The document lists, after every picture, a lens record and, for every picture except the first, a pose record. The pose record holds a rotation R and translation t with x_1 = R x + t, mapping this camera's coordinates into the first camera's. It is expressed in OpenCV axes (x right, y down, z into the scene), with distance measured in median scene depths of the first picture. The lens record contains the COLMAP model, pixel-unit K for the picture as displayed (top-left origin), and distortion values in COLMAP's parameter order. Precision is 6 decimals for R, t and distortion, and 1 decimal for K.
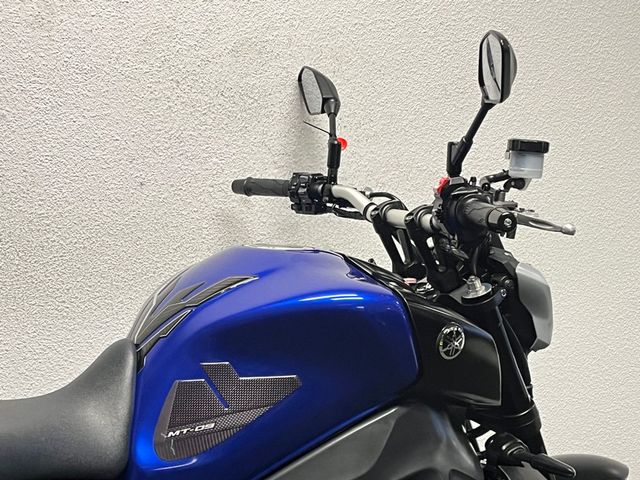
lens RADIAL K [[1156.5, 0, 320.4], [0, 1156.5, 241.6], [0, 0, 1]] dist [0.098000, 0.000000]
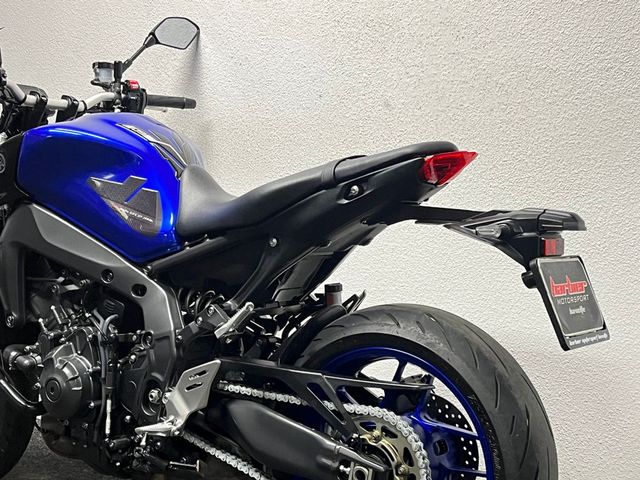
lens RADIAL K [[1011.4, 0, 320.9], [0, 1011.4, 238.9], [0, 0, 1]] dist [0.095532, 0.000000]
pose [[0.389200, 0.021777, -0.920896, 0.979857], [-0.083927, 0.996401, -0.011908, 0.138078], [0.917322, 0.081922, 0.389627, 0.504350]]
